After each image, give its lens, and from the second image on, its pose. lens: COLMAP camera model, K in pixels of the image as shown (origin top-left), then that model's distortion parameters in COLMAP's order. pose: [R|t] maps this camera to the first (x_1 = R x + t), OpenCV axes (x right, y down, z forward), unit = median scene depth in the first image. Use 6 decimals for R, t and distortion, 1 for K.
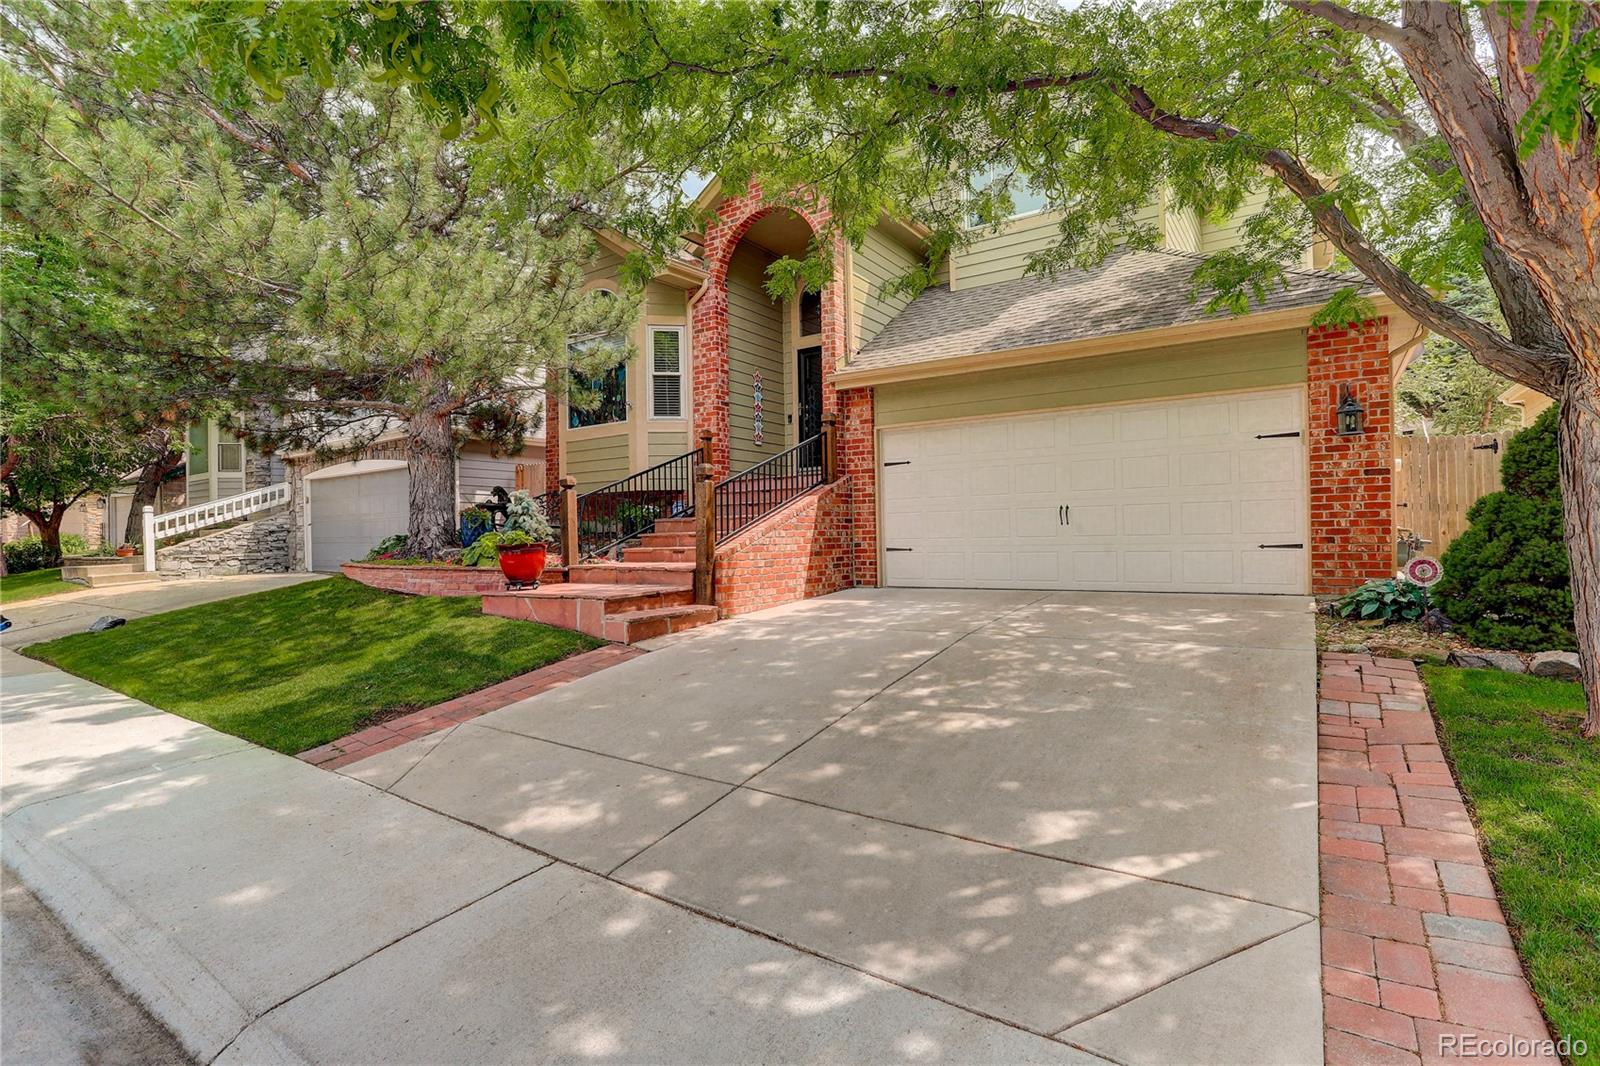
lens RADIAL K [[770.7, 0, 800.0], [0, 770.7, 533.0], [0, 0, 1]] dist [-0.001127, -0.000092]
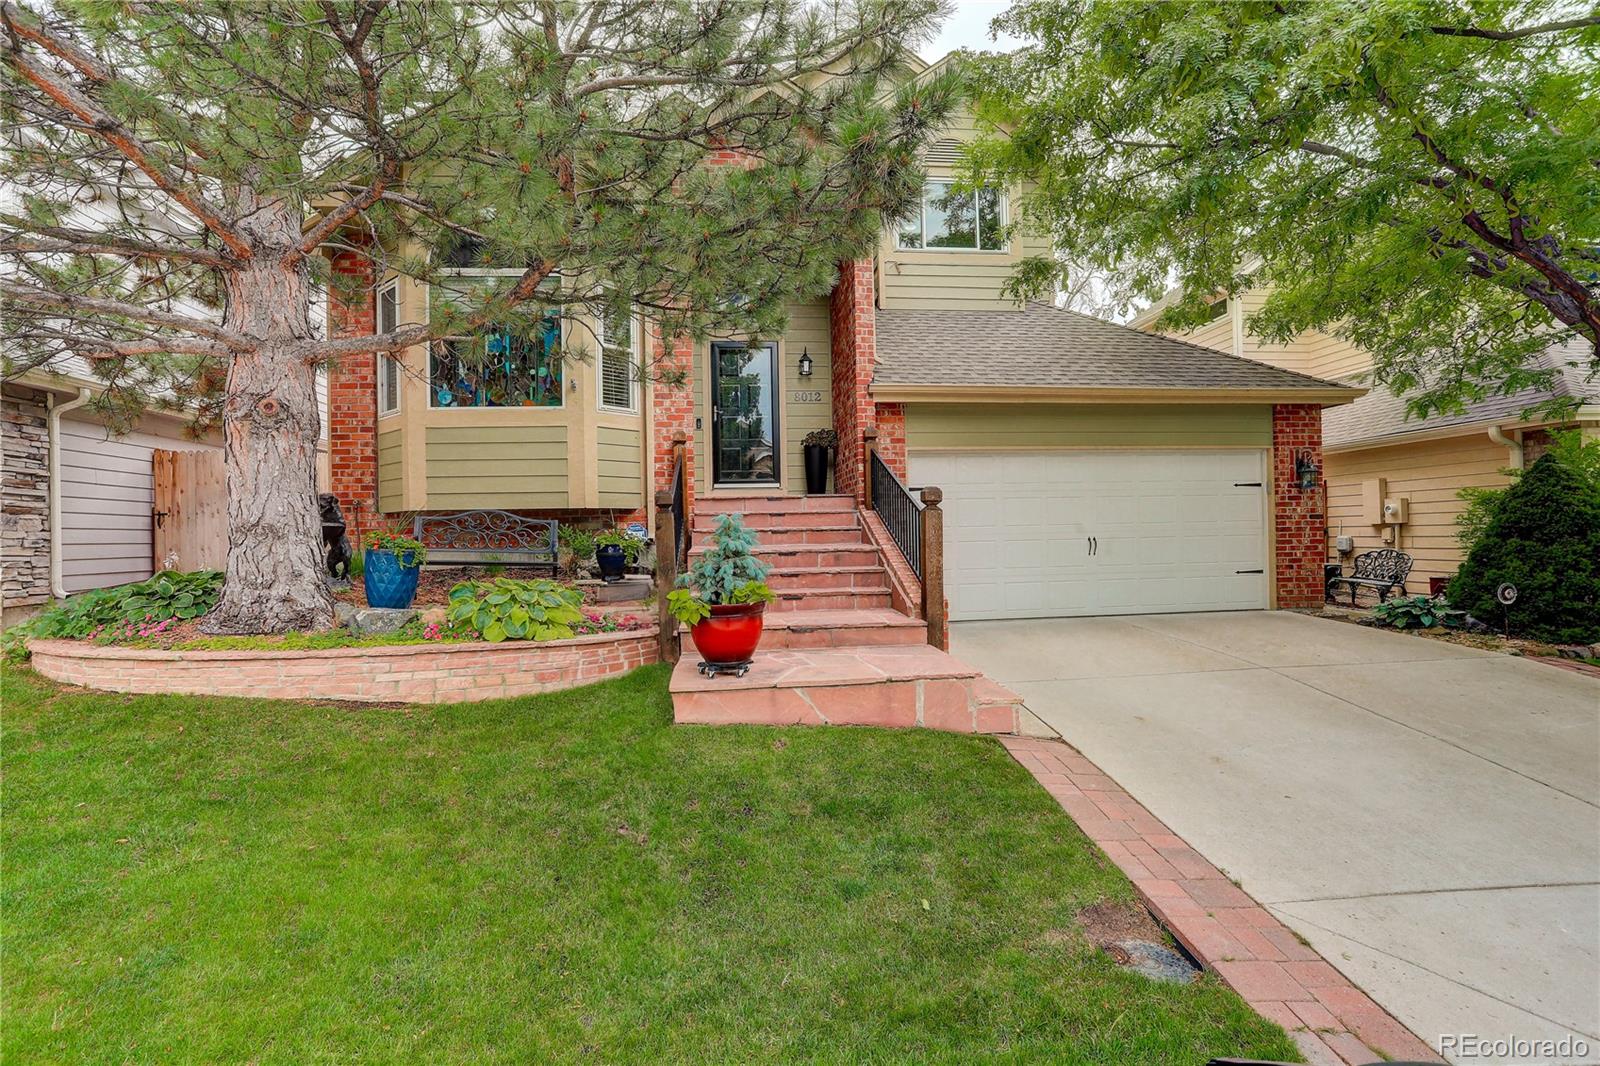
lens RADIAL K [[770.7, 0, 800.0], [0, 770.7, 533.0], [0, 0, 1]] dist [-0.001127, -0.000092]
pose [[0.761808, 0.004568, 0.647786, -0.803420], [0.004430, 0.999915, -0.012262, -0.036519], [-0.647787, 0.012211, 0.761723, 0.536634]]
